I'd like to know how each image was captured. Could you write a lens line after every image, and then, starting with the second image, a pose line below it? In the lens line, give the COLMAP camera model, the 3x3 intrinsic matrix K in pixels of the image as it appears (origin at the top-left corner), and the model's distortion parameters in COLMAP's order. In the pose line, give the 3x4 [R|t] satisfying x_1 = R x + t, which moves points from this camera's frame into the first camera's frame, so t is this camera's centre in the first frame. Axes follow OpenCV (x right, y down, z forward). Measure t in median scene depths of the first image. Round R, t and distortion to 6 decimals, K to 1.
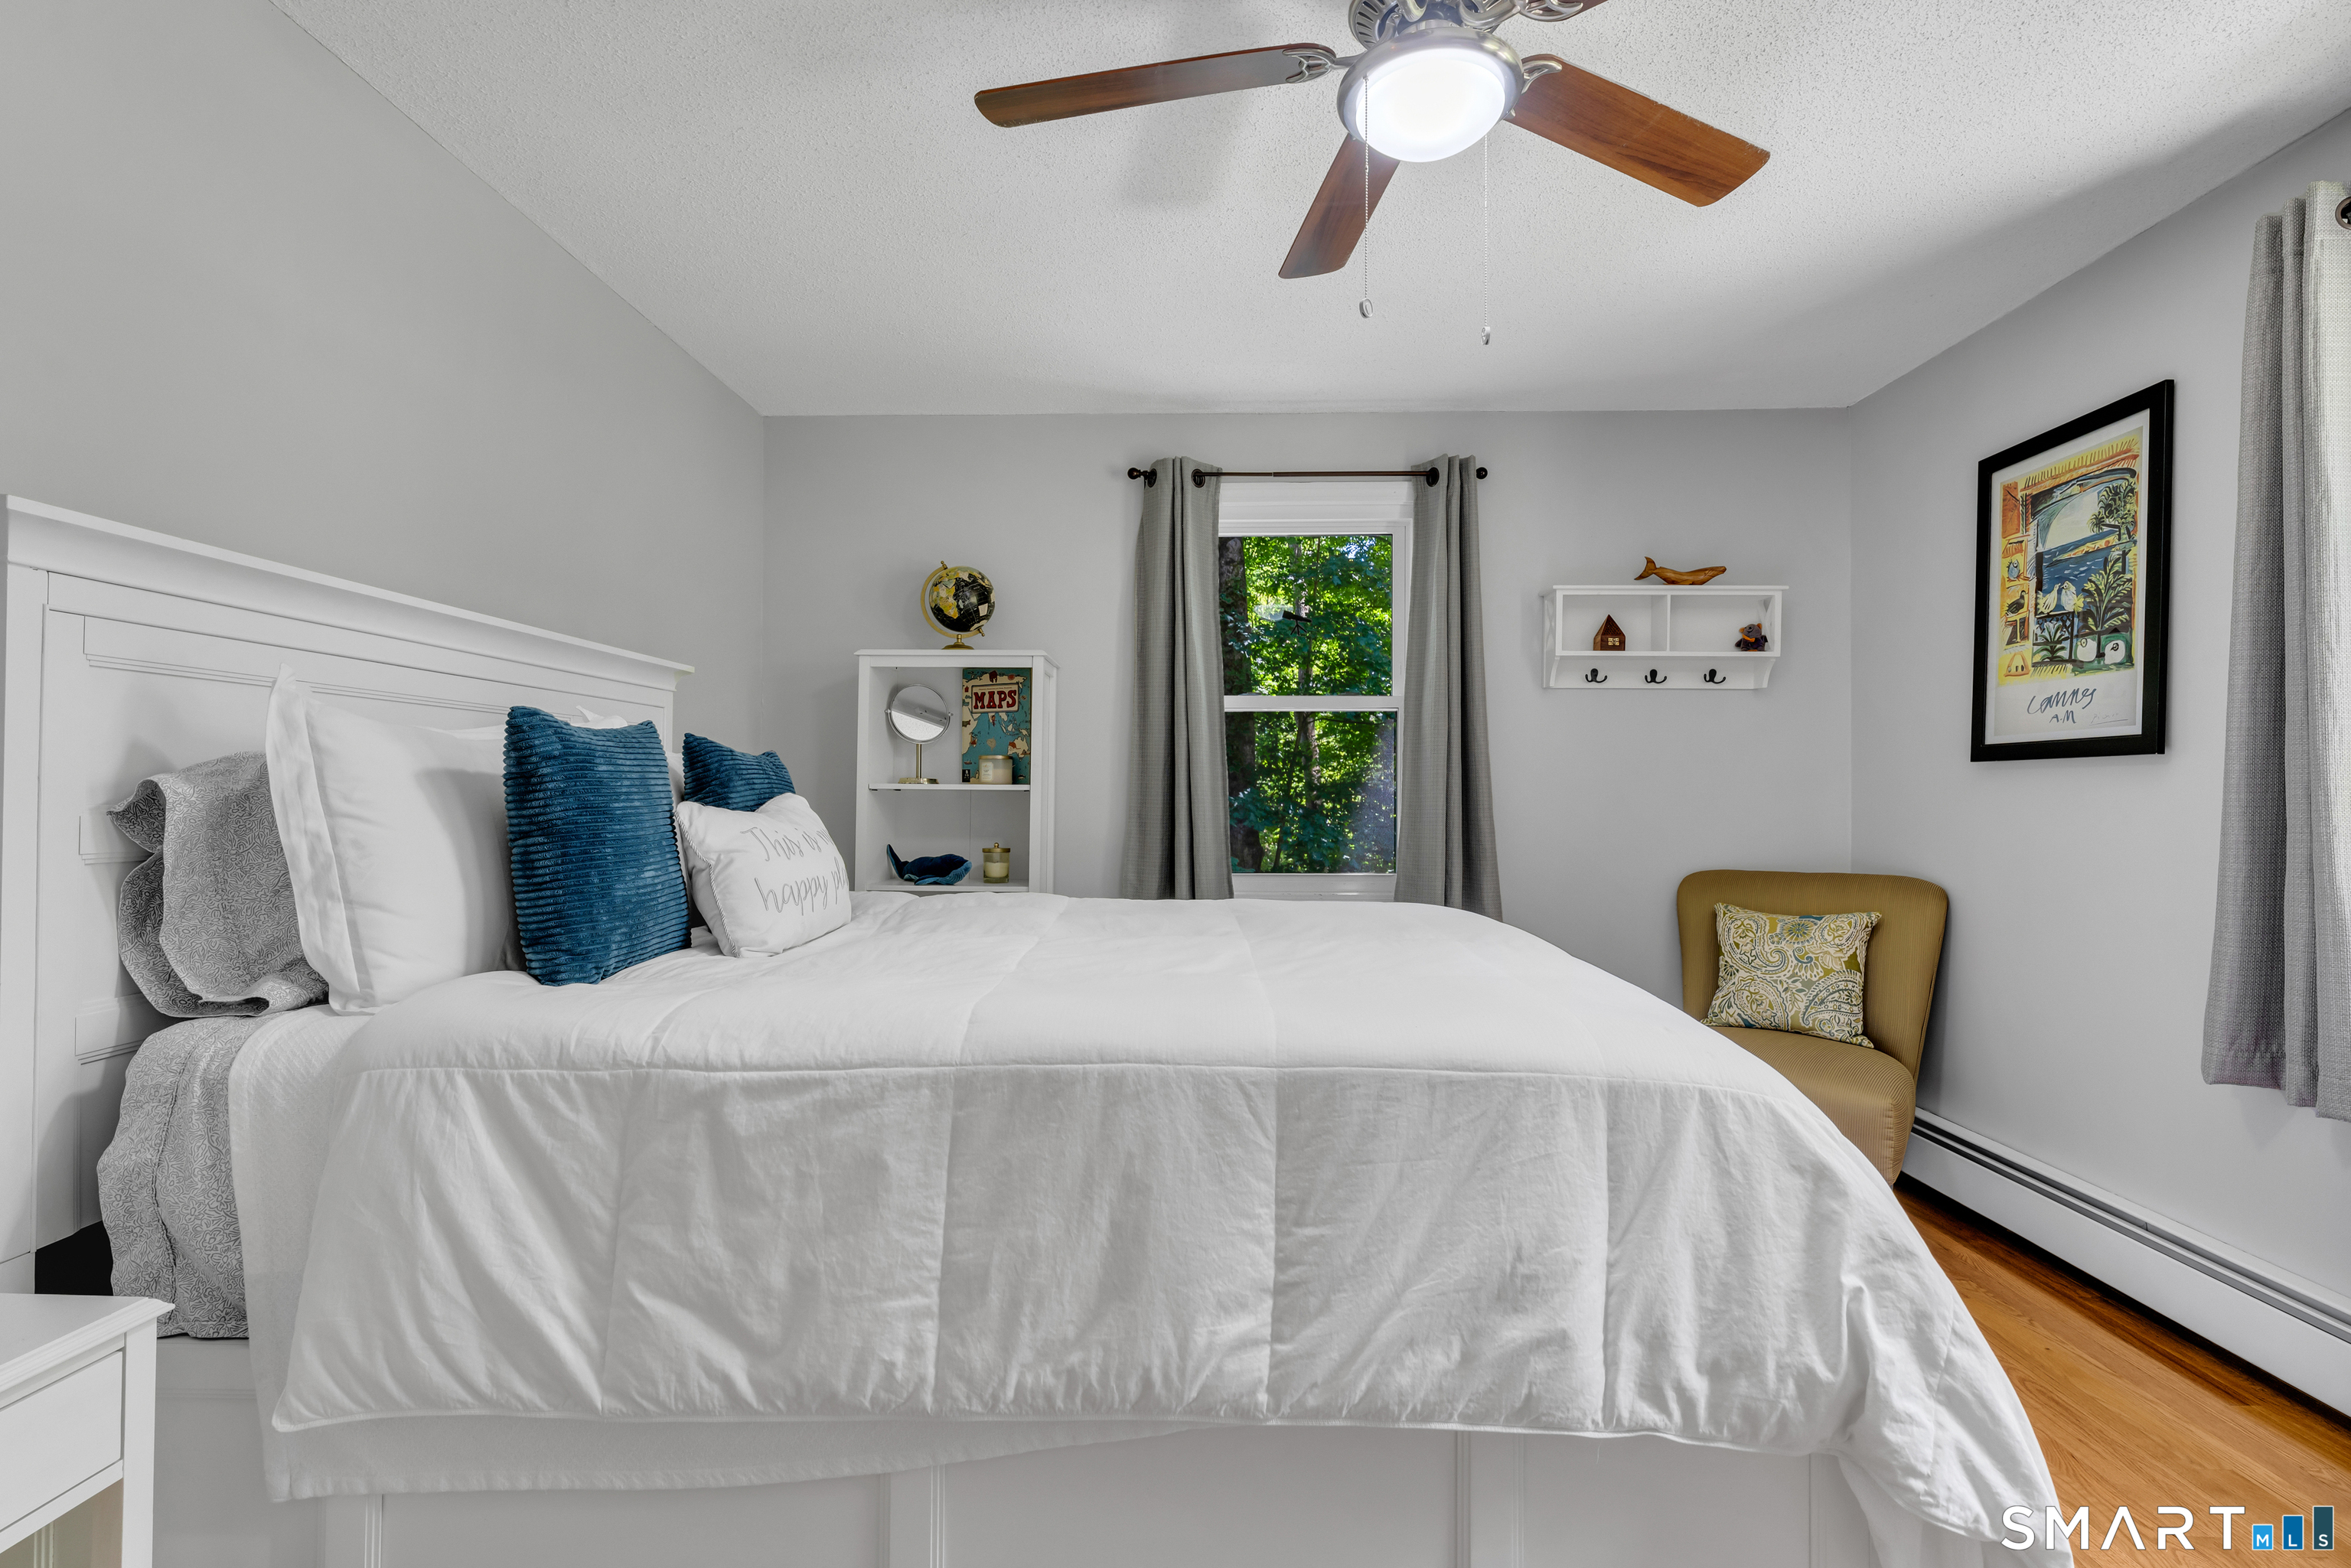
lens RADIAL K [[1146.6, 0, 1177.1], [0, 1146.6, 788.8], [0, 0, 1]] dist [-0.003885, -0.000387]
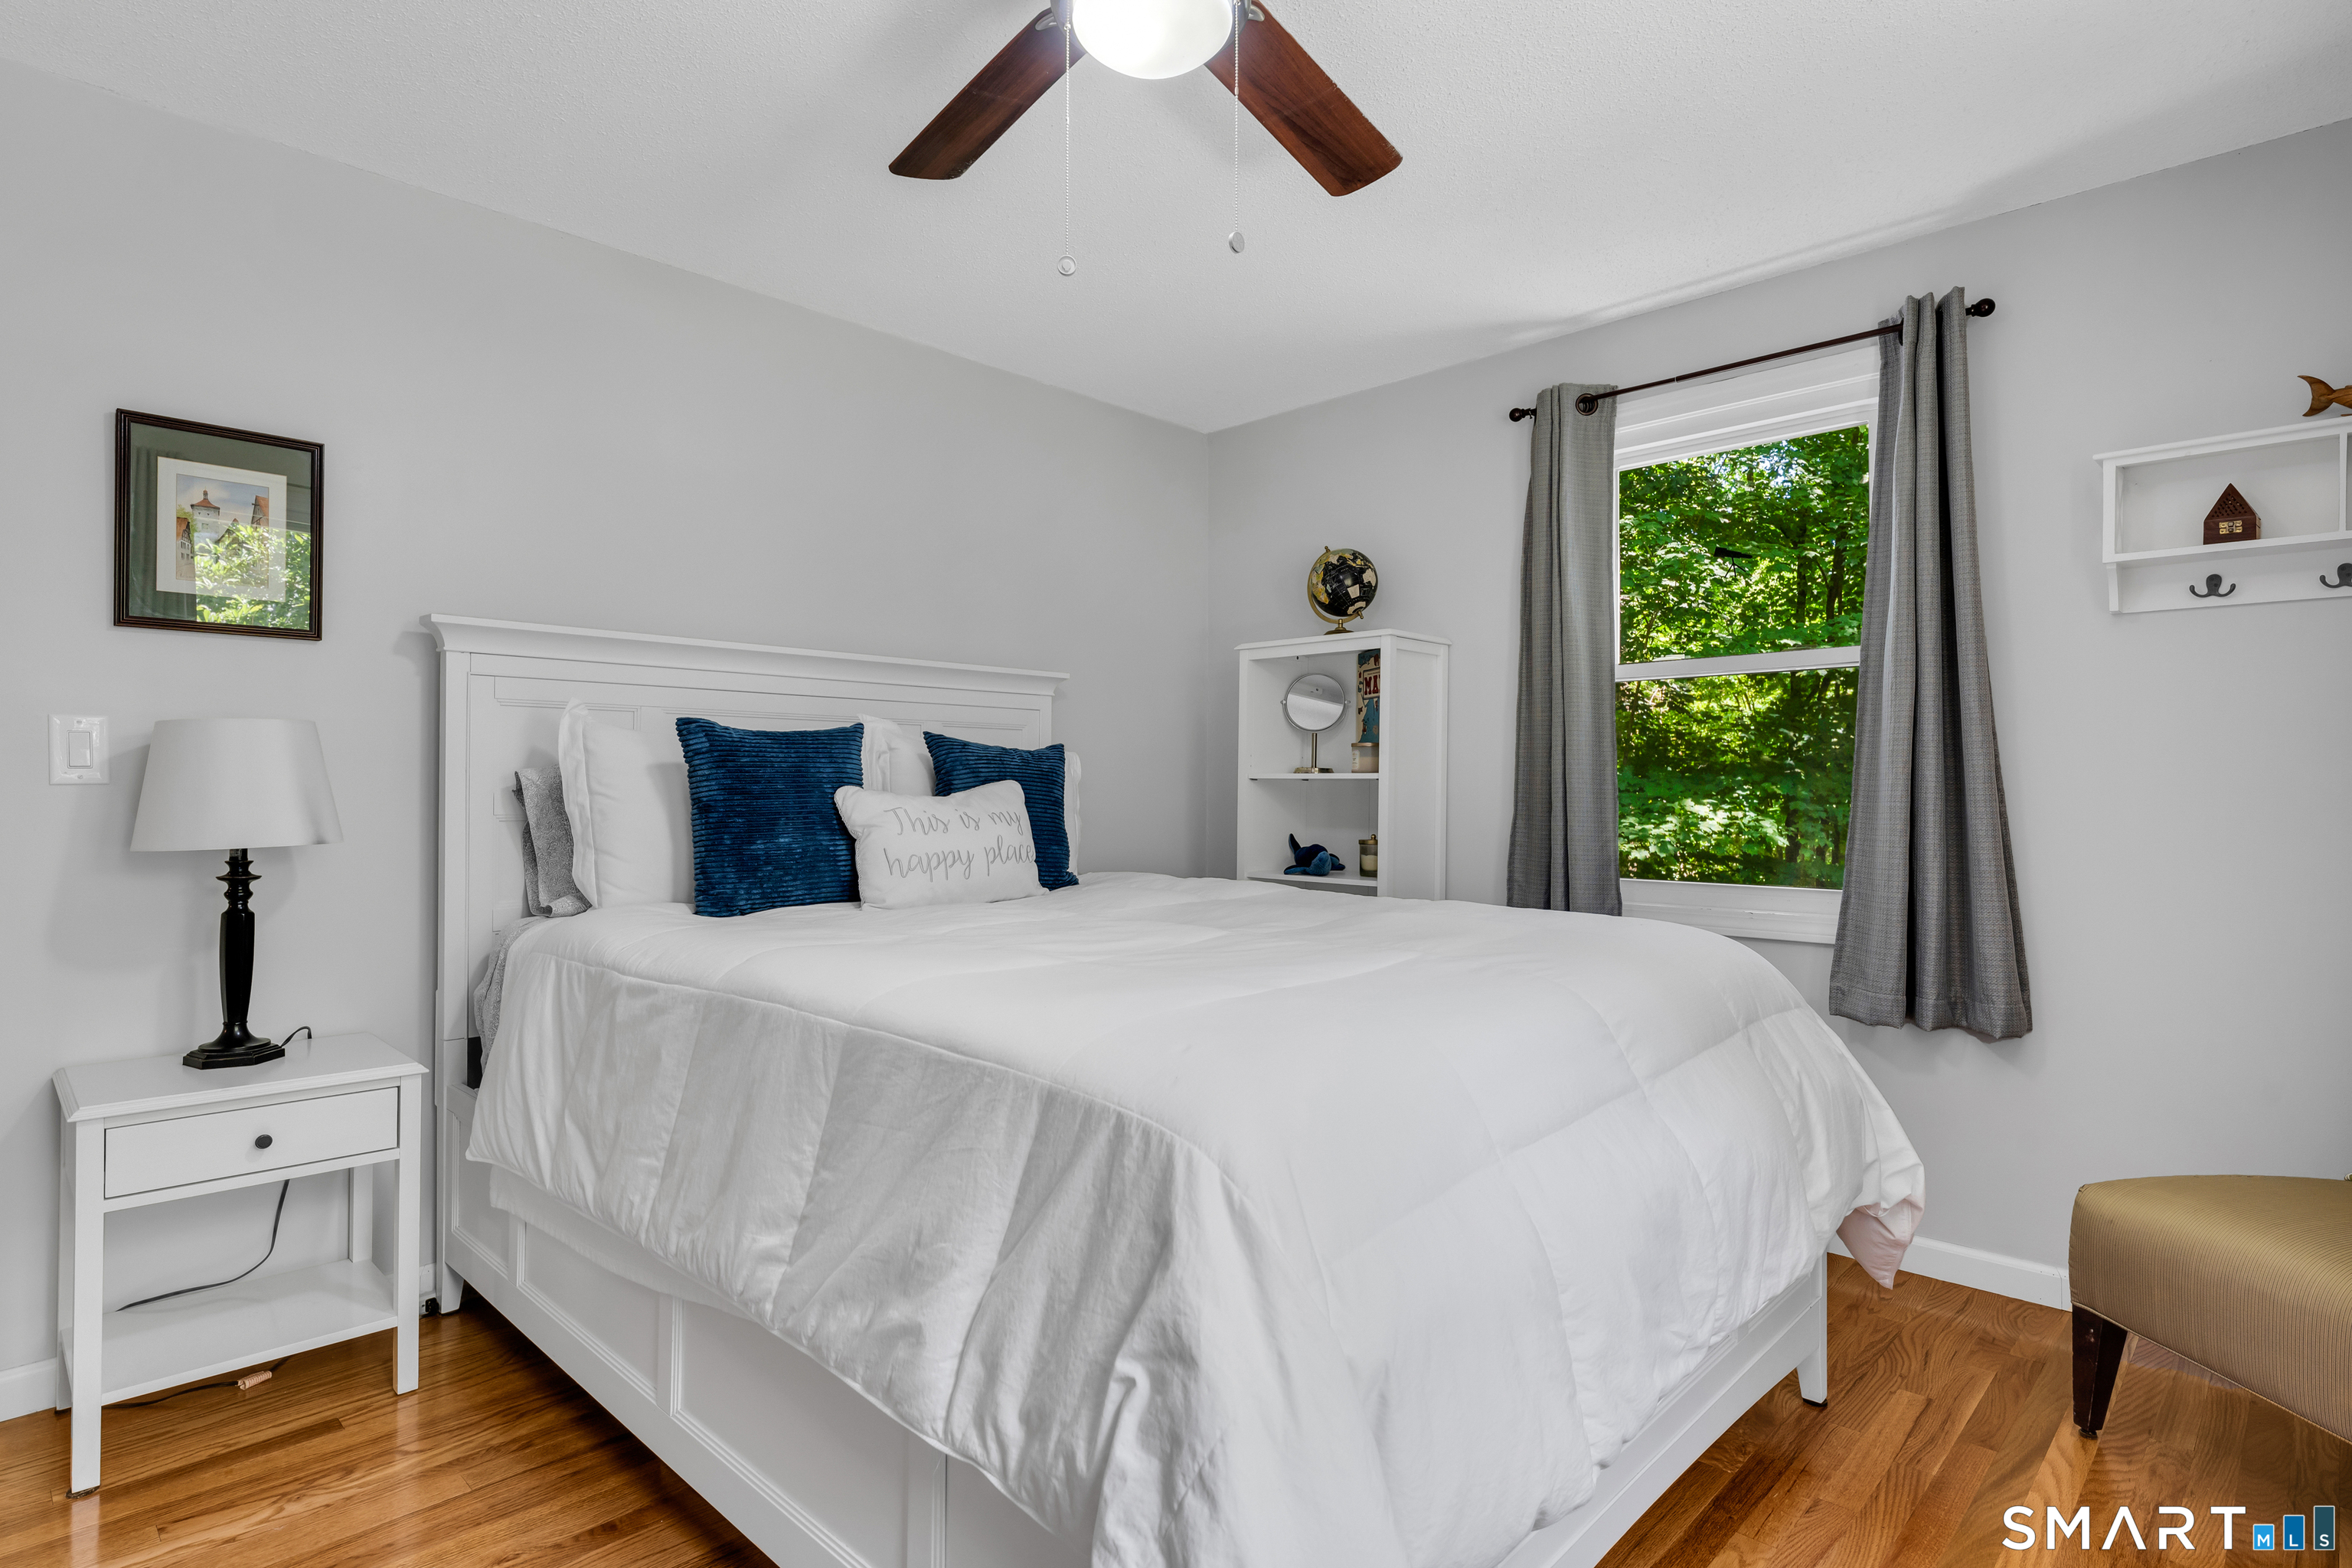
lens RADIAL K [[1240.8, 0, 1161.6], [0, 1240.8, 781.1], [0, 0, 1]] dist [-0.003761, -0.001169]
pose [[0.725392, -0.006844, -0.688302, 1.004398], [0.003351, 0.999974, -0.006412, 0.020436], [0.688327, 0.002345, 0.725396, 0.320457]]
